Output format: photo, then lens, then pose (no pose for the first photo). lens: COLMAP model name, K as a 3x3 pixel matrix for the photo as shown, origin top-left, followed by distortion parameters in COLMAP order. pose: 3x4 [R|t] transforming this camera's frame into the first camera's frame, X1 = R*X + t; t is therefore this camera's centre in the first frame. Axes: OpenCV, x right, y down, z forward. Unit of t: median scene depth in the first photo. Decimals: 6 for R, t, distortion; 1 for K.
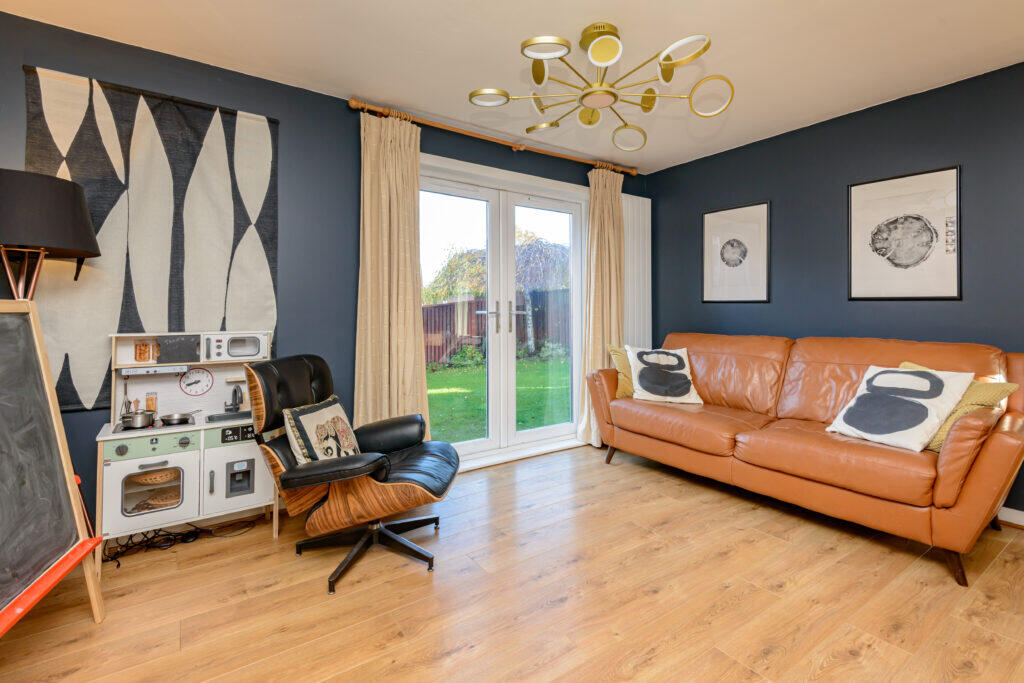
lens RADIAL K [[481.8, 0, 511.4], [0, 481.8, 309.1], [0, 0, 1]] dist [-0.045373, -0.000261]
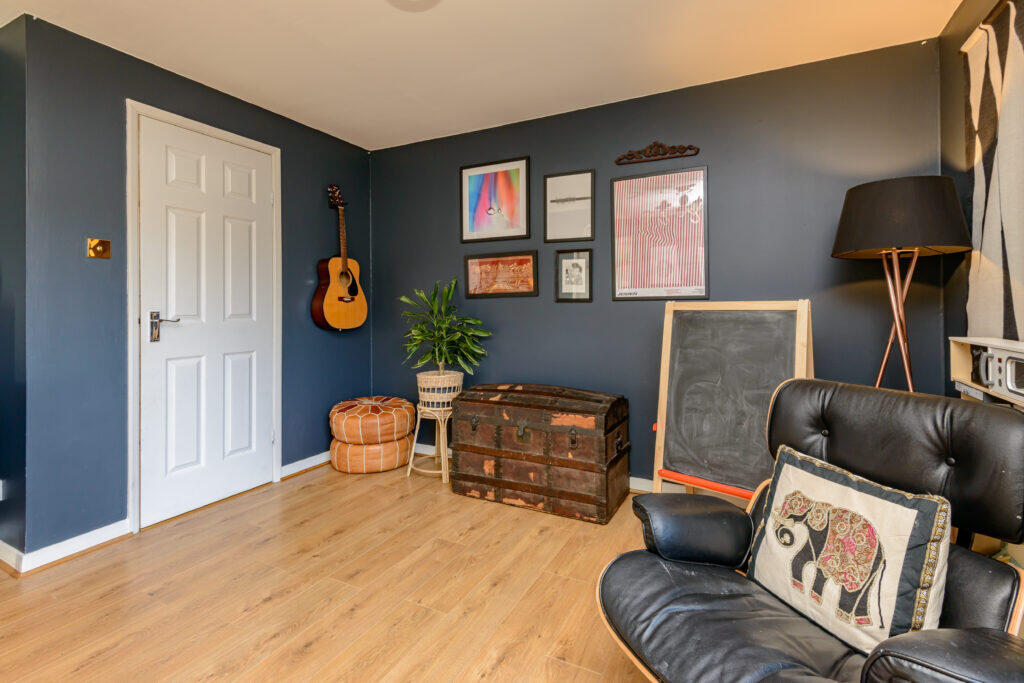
lens RADIAL K [[481.8, 0, 511.4], [0, 481.8, 309.1], [0, 0, 1]] dist [-0.045373, -0.000261]
pose [[-0.889035, 0.001974, -0.457835, 0.298246], [0.001596, 0.999998, 0.001213, 0.001898], [0.457837, 0.000347, -0.889036, 1.931484]]
